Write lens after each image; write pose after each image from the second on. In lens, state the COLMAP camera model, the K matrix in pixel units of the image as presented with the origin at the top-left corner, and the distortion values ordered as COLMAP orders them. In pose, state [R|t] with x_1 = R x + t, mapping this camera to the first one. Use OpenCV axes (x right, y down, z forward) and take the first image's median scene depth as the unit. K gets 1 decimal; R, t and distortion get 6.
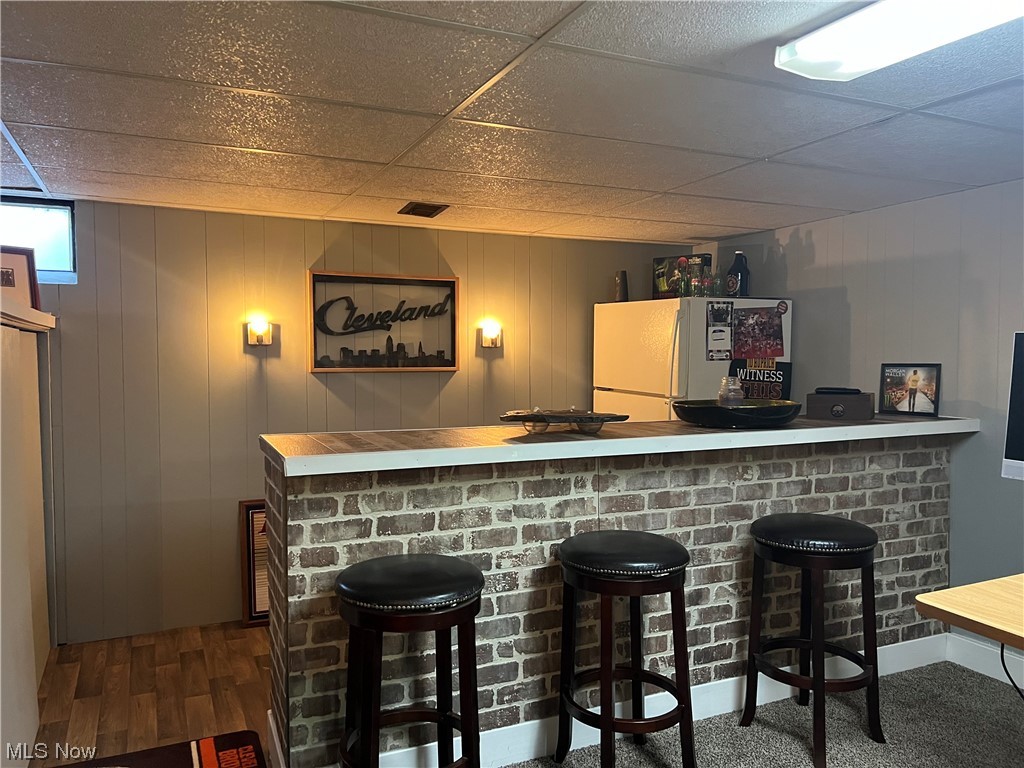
lens RADIAL K [[773.0, 0, 511.2], [0, 773.0, 385.1], [0, 0, 1]] dist [0.049892, -0.048206]
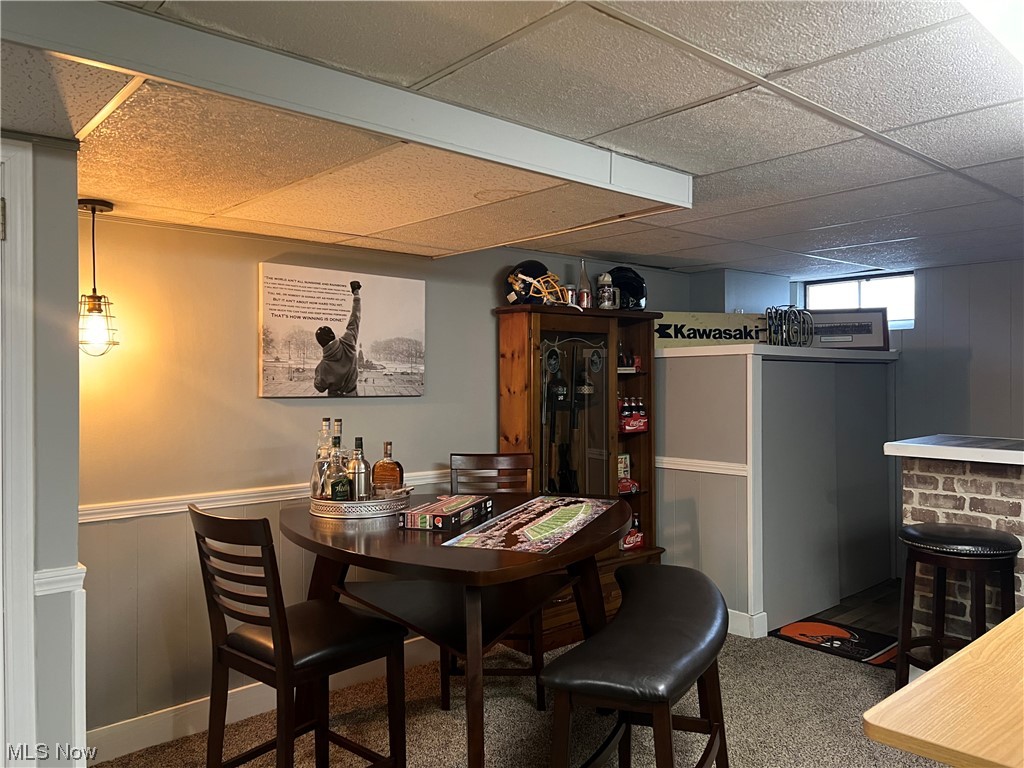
lens RADIAL K [[773.0, 0, 511.1], [0, 773.0, 381.5], [0, 0, 1]] dist [0.049892, -0.048206]
pose [[0.295916, 0.006898, -0.955189, 0.908780], [-0.037941, 0.999270, -0.004537, 0.004257], [0.954460, 0.037583, 0.295962, -0.187289]]
